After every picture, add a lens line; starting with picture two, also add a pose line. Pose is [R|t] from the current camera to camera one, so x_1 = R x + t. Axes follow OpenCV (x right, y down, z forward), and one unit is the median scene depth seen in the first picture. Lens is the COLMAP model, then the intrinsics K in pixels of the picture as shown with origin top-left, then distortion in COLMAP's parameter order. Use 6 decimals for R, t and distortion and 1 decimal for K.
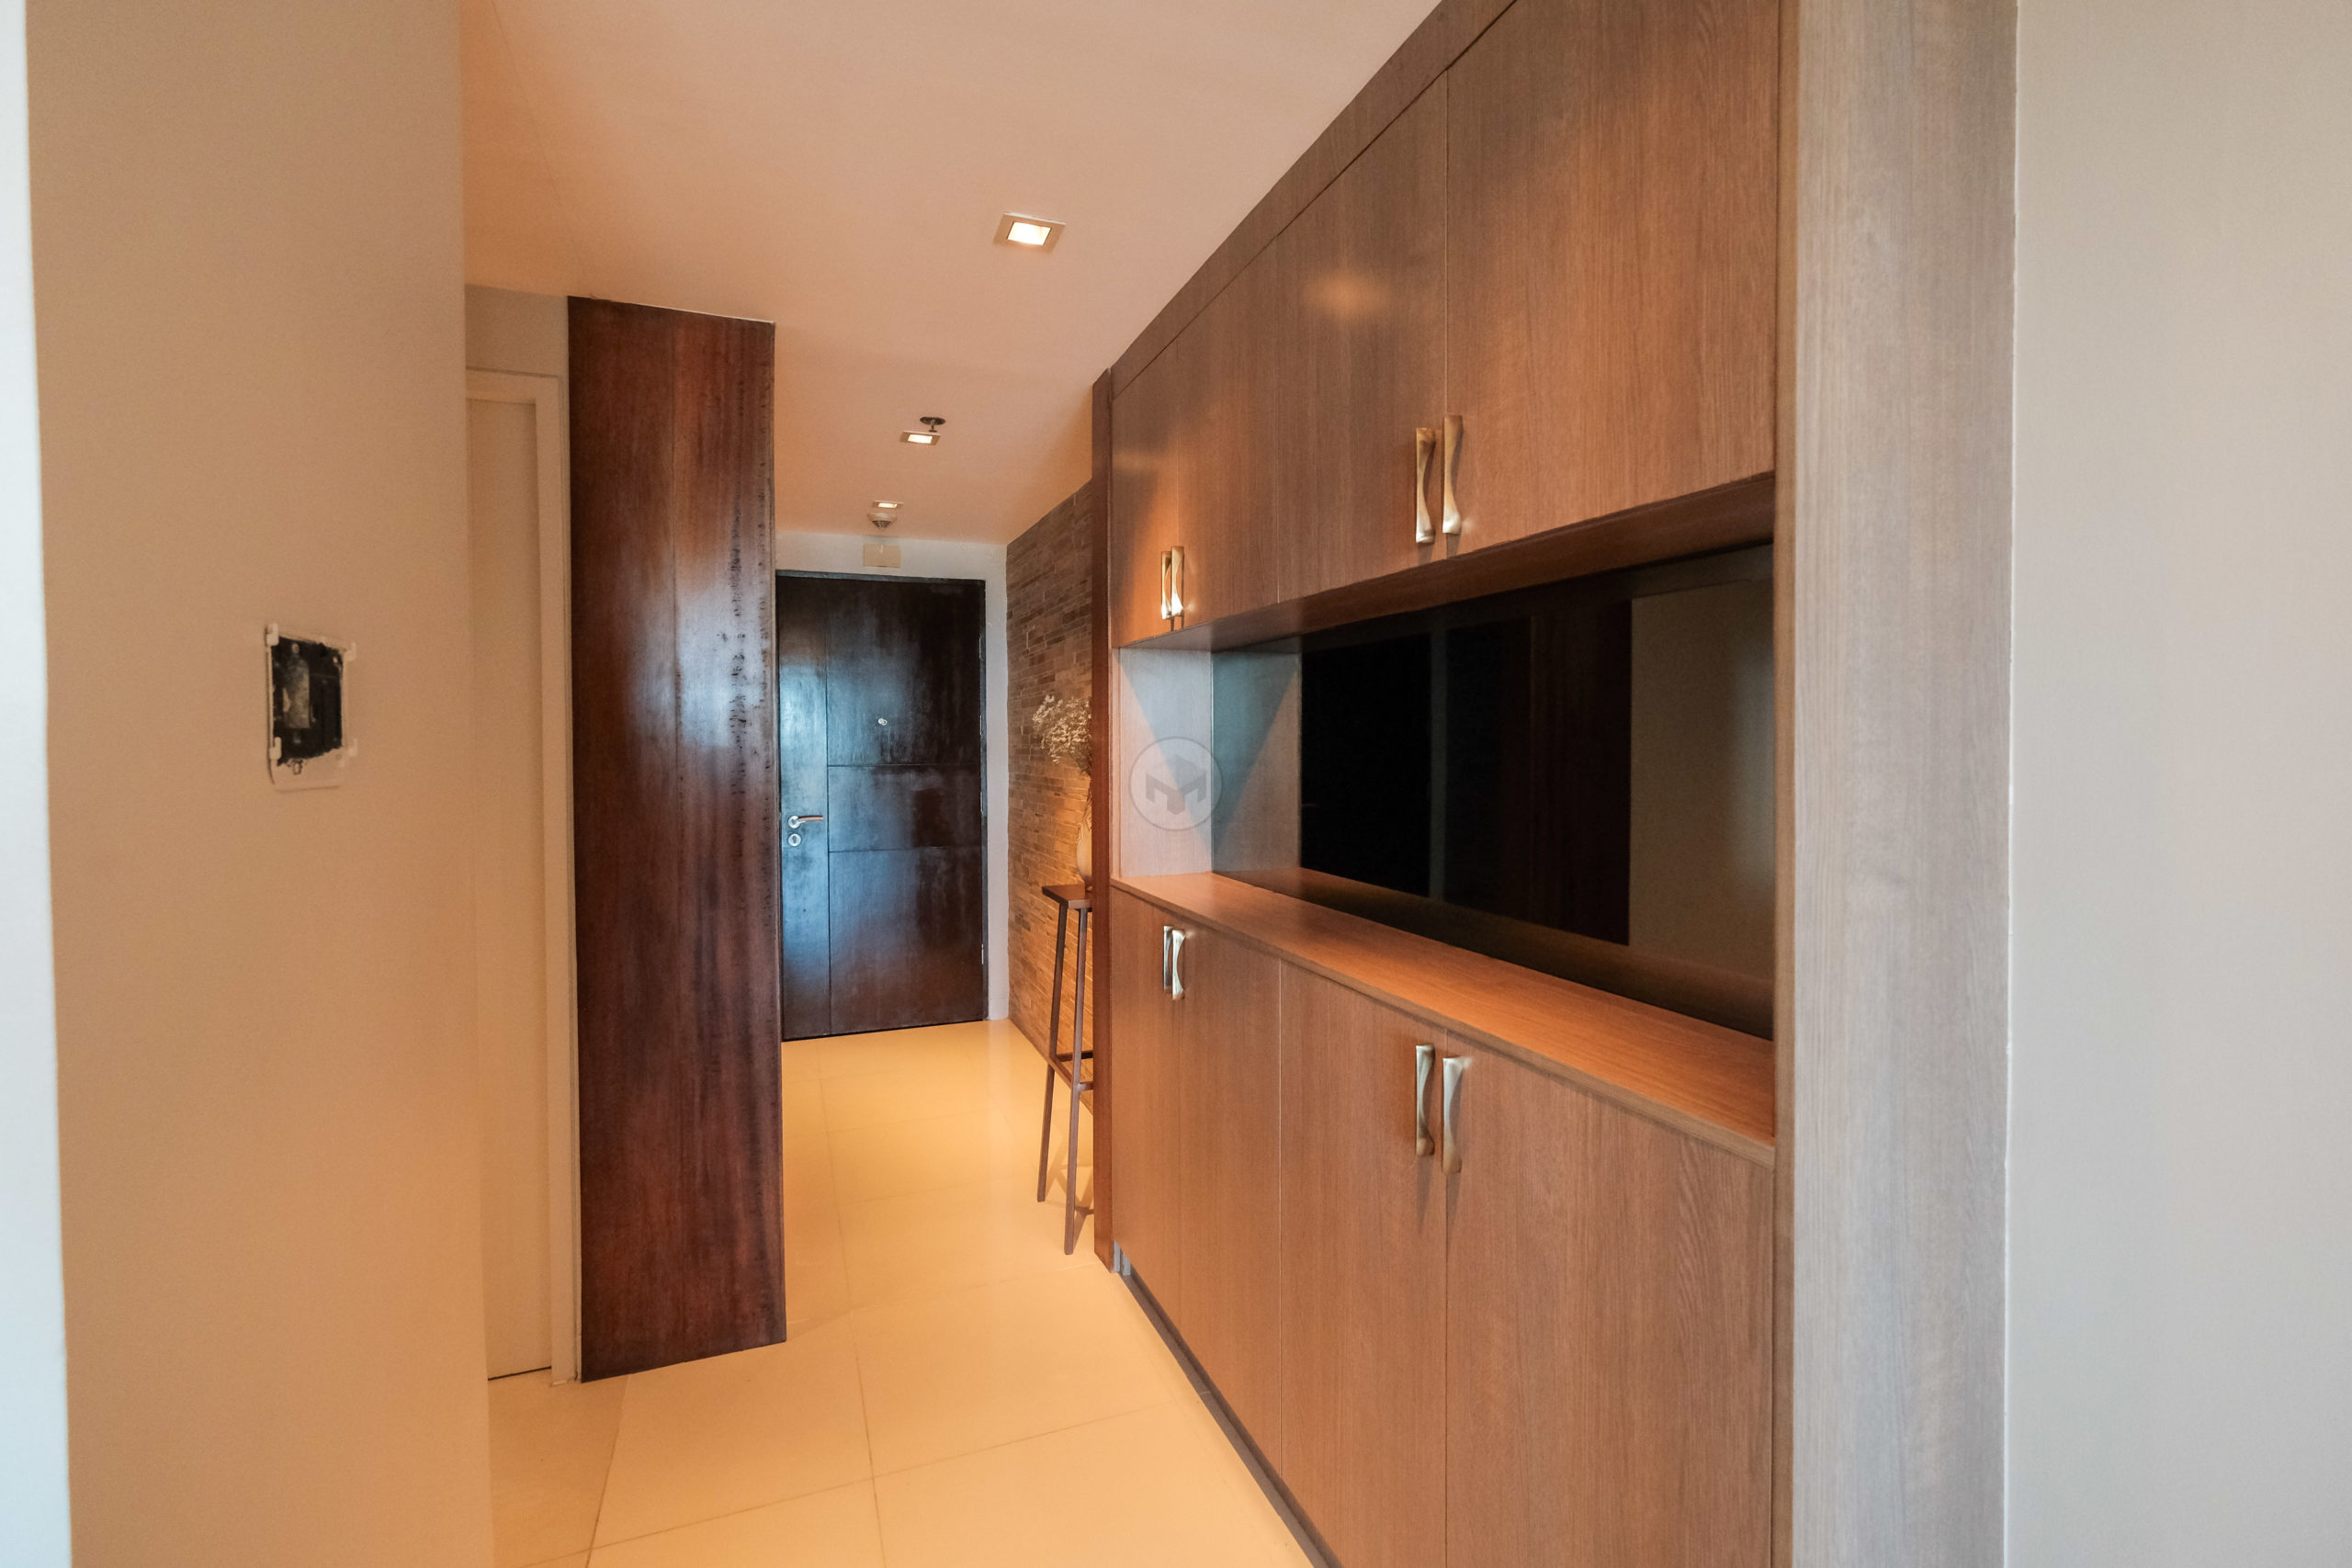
lens RADIAL K [[1044.4, 0, 1192.8], [0, 1044.4, 754.4], [0, 0, 1]] dist [0.000297, 0.000118]
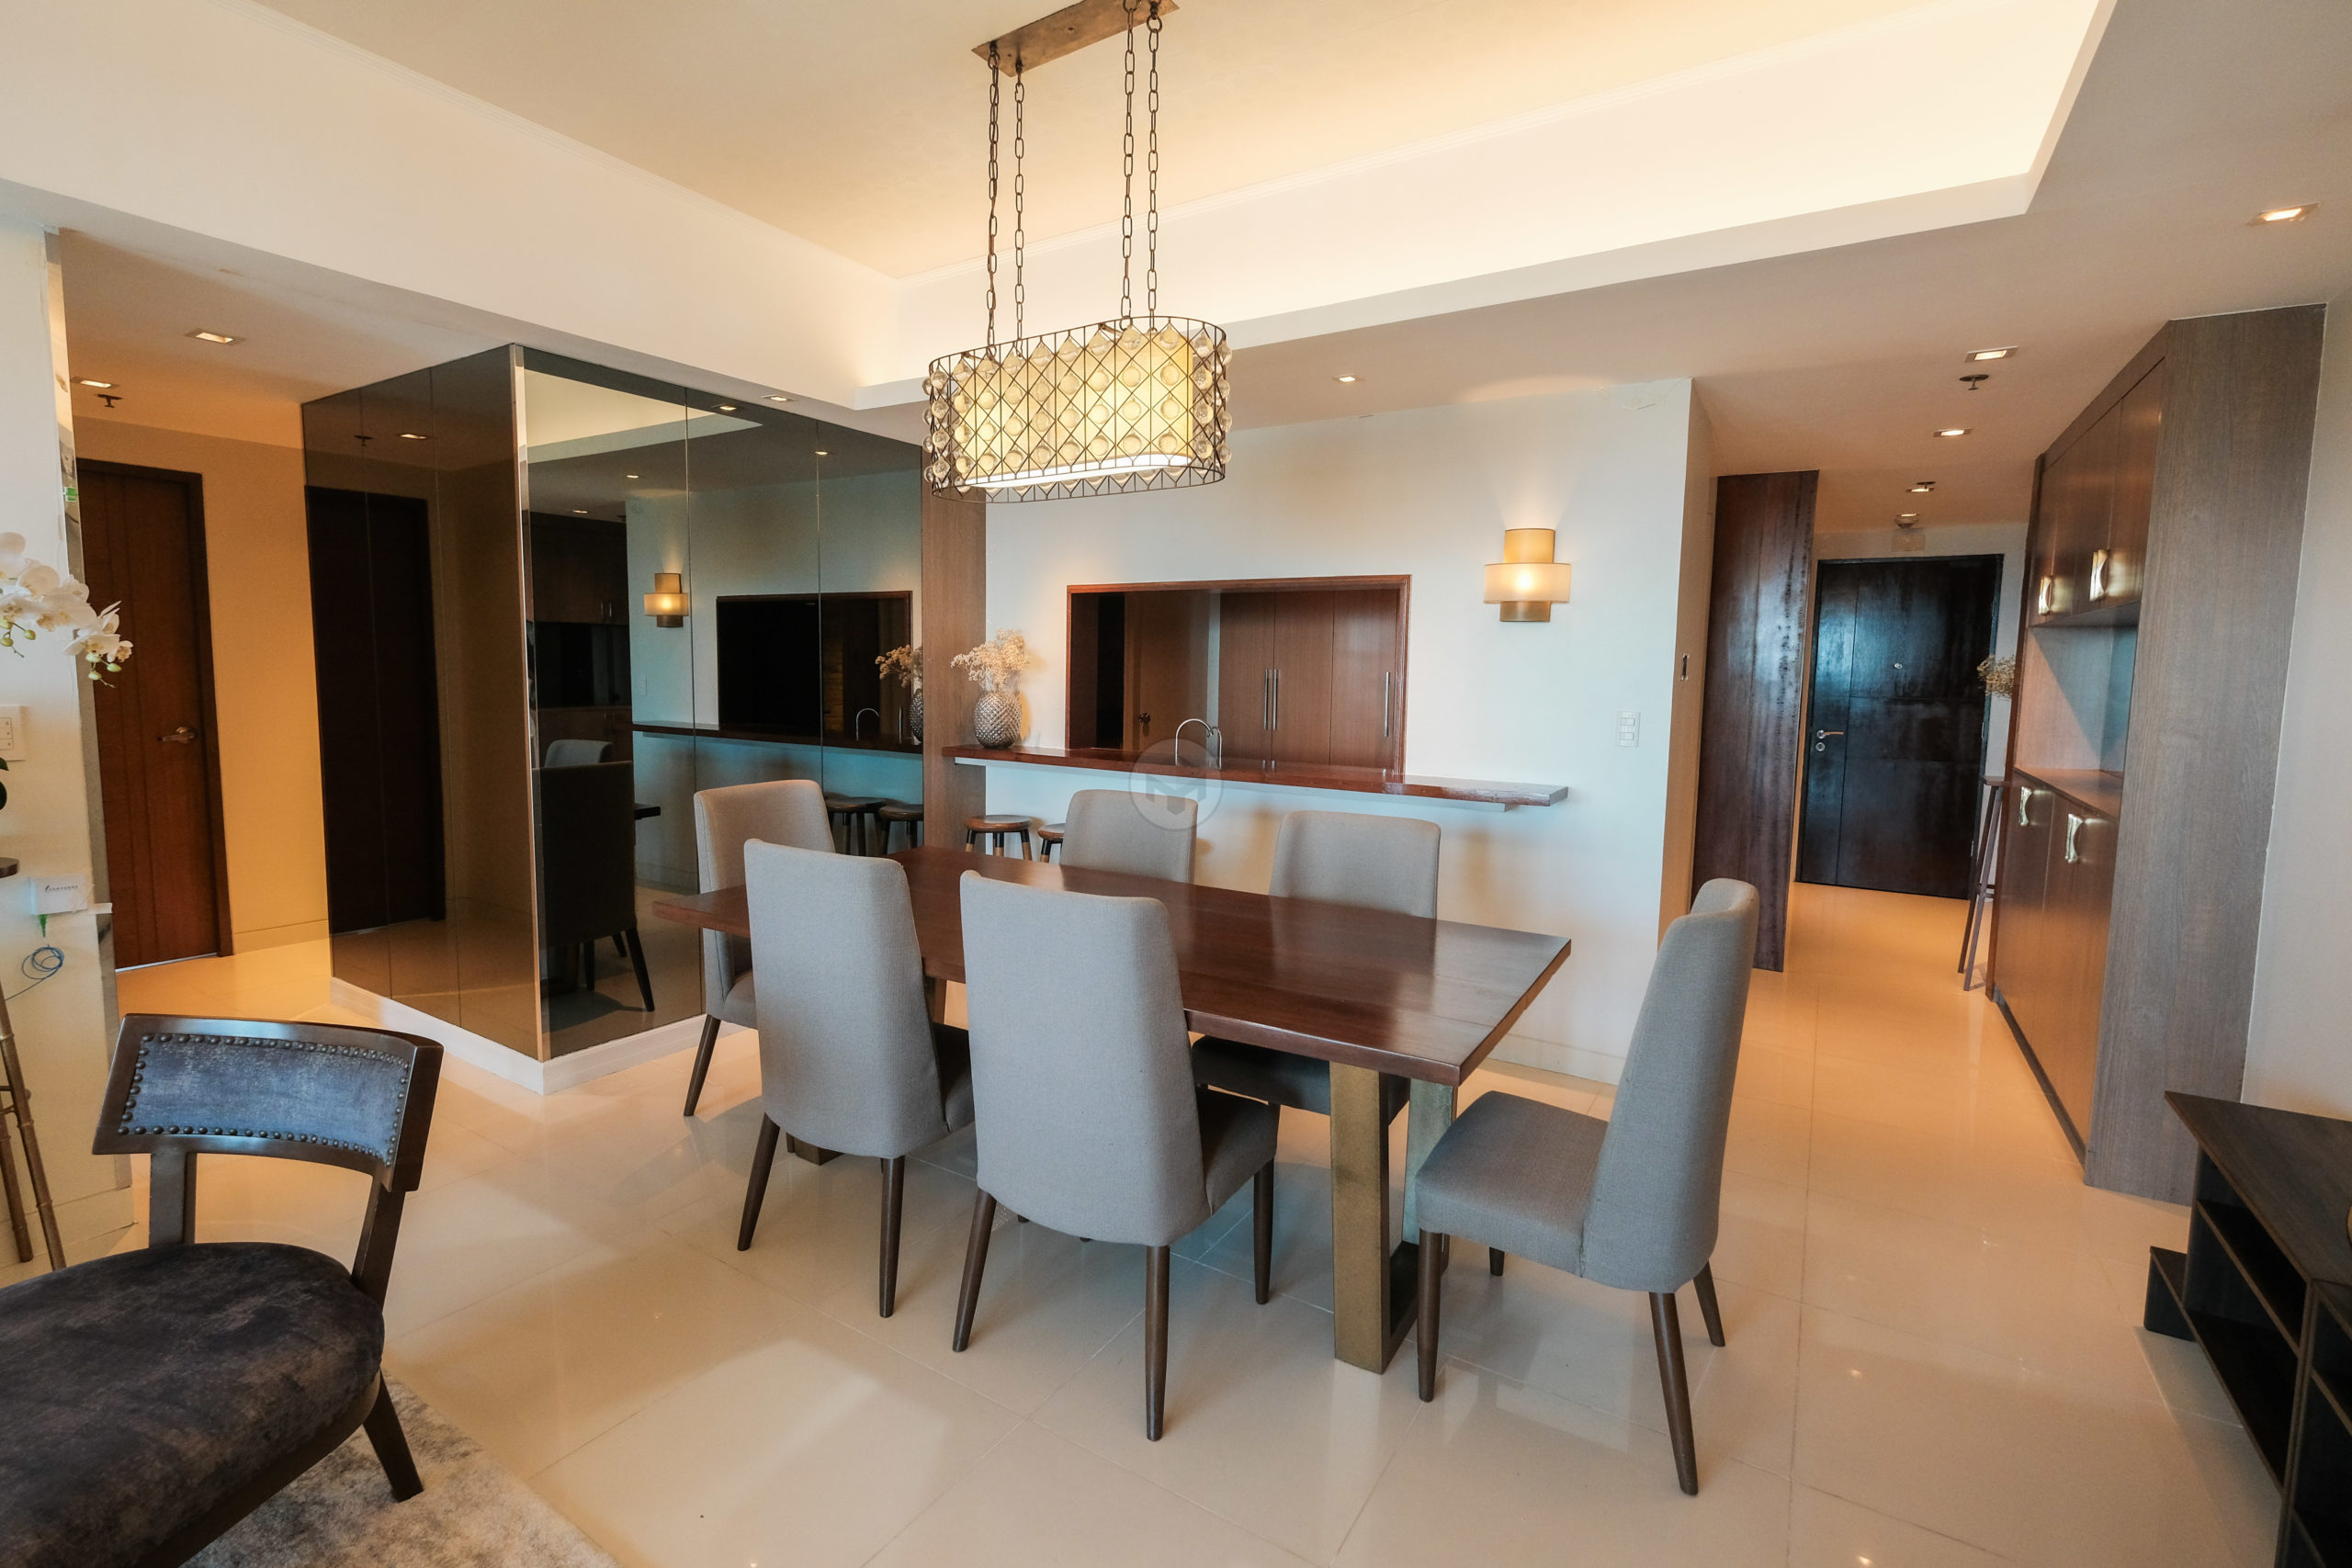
lens RADIAL K [[1052.7, 0, 1172.1], [0, 1052.7, 764.3], [0, 0, 1]] dist [0.000509, 0.000153]
pose [[0.588608, 0.089863, -0.803408, 0.295498], [-0.031972, 0.995613, 0.087937, 0.006629], [0.807786, -0.026074, 0.588899, -0.656589]]
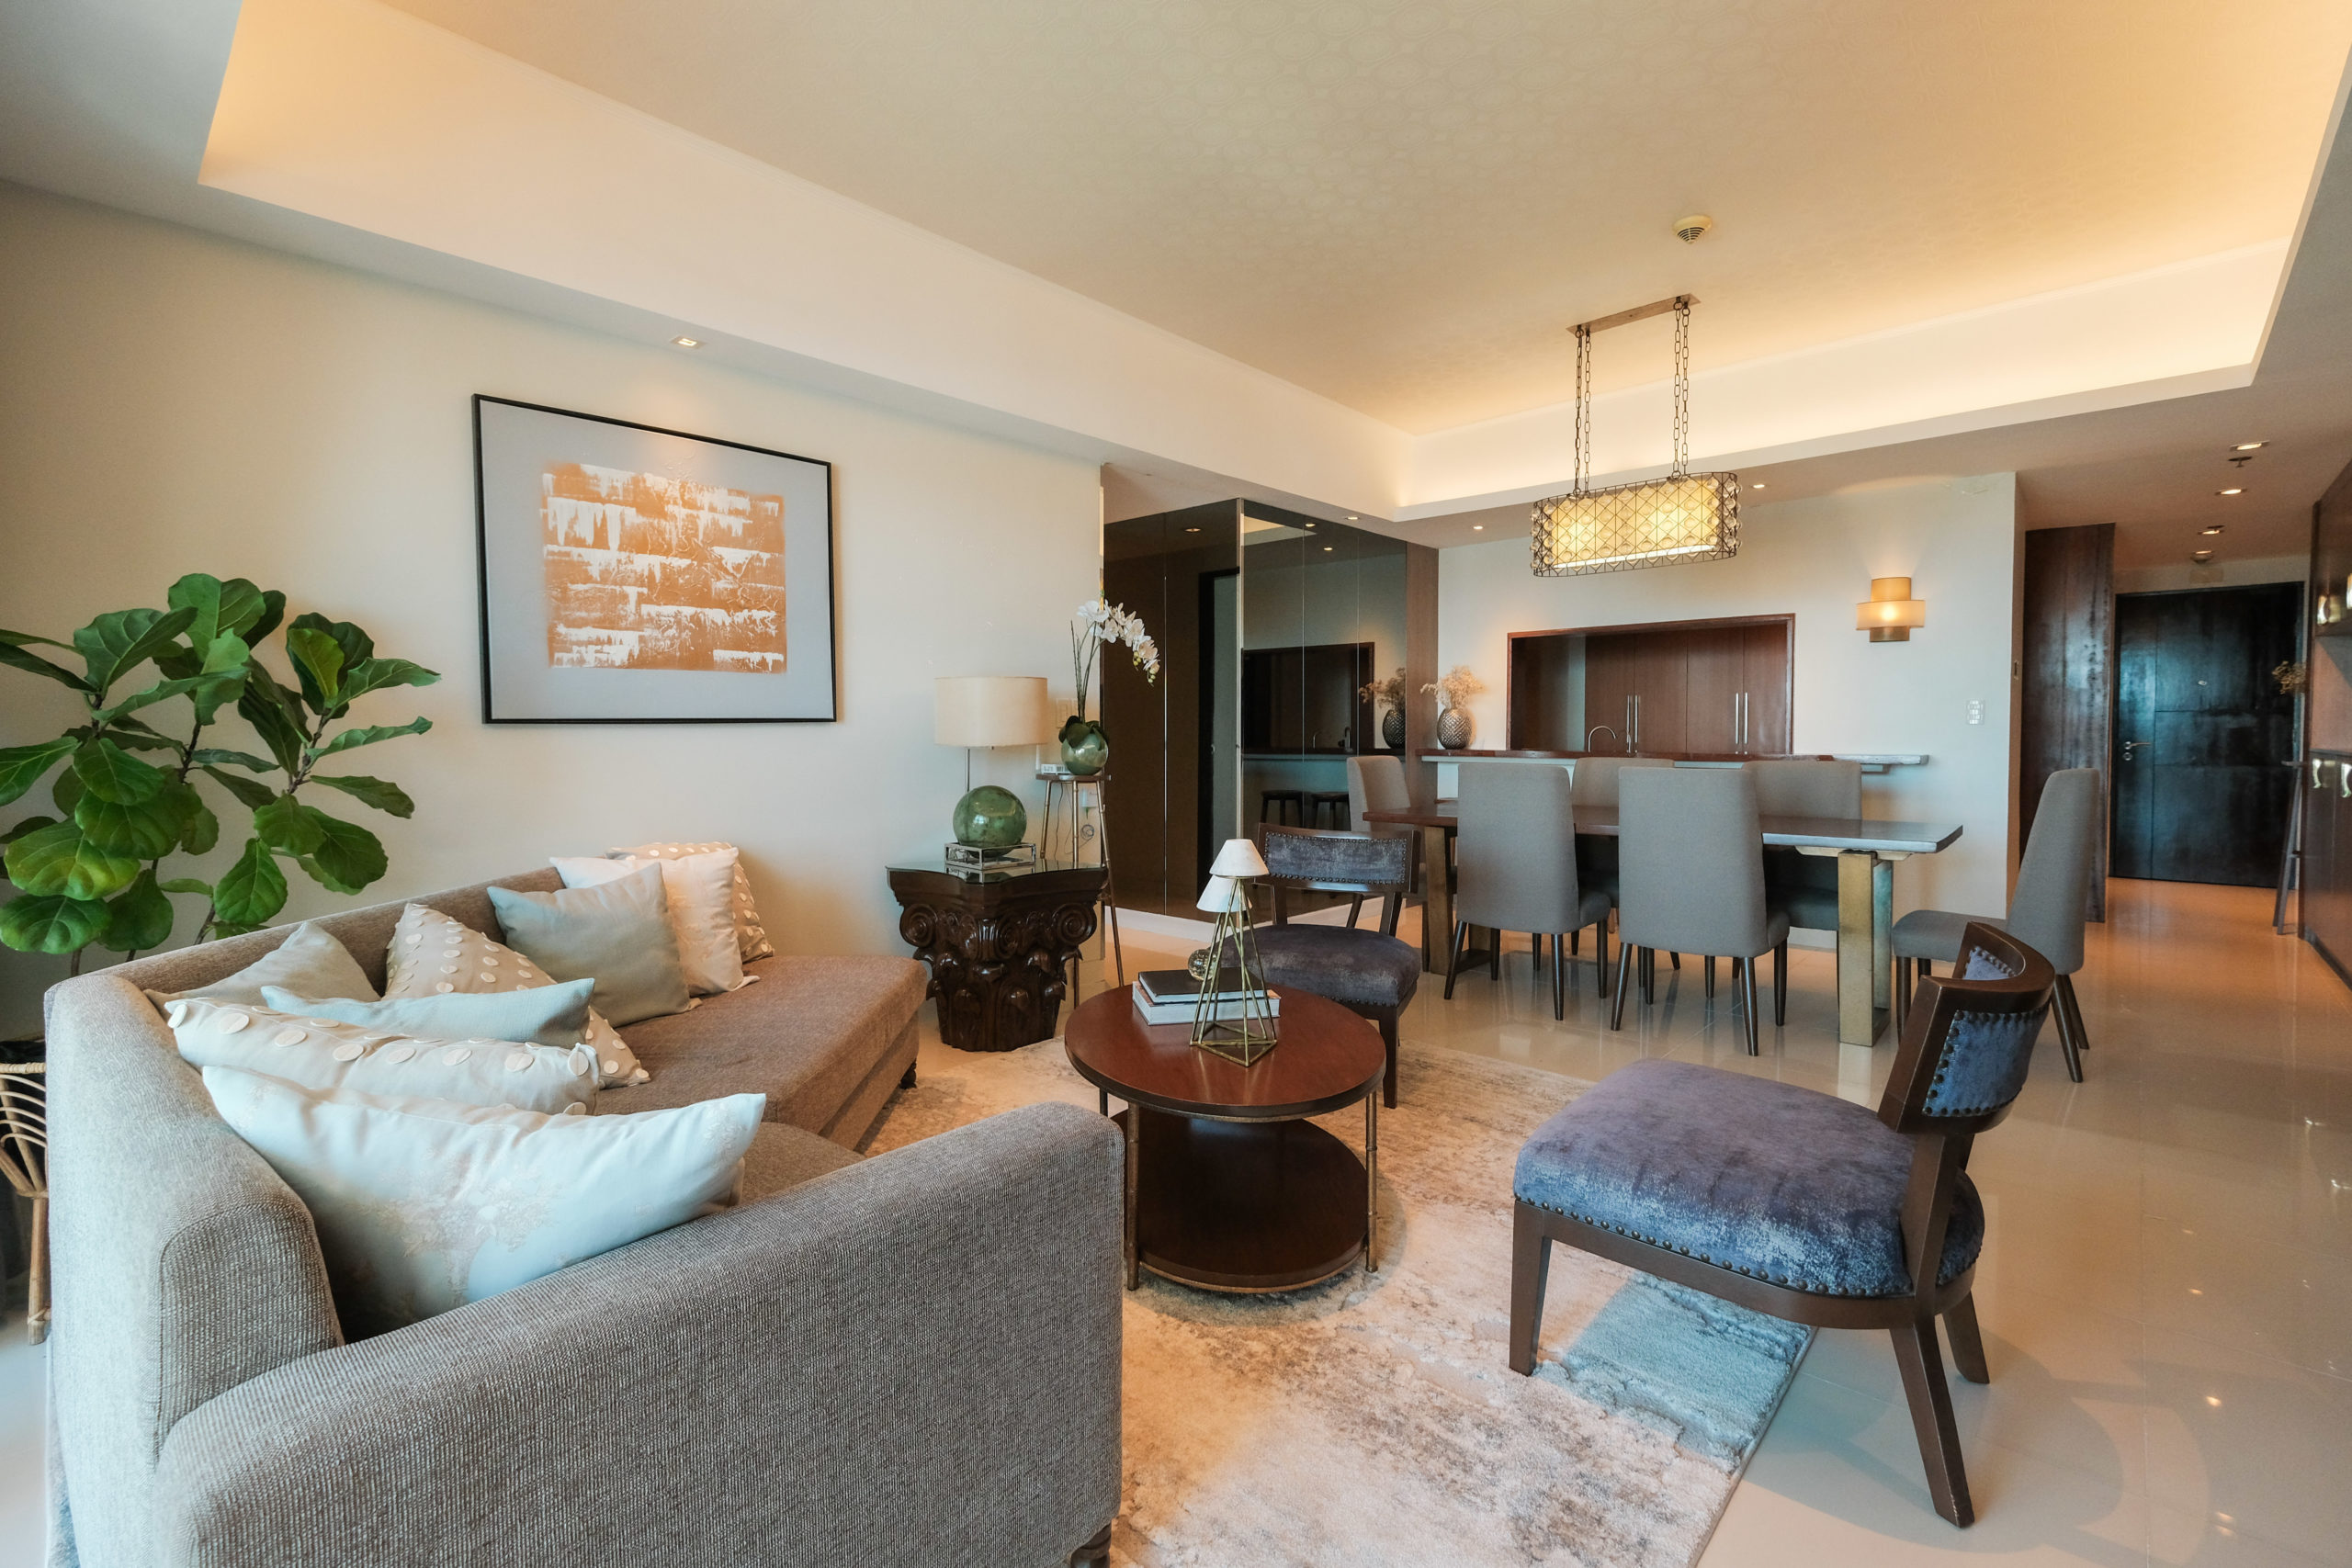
lens RADIAL K [[1034.9, 0, 1175.9], [0, 1034.9, 763.3], [0, 0, 1]] dist [-0.001160, 0.000400]
pose [[0.426906, 0.032132, -0.903725, 0.502566], [-0.014324, 0.999483, 0.028770, 0.074792], [0.904182, 0.000663, 0.427146, -1.173461]]
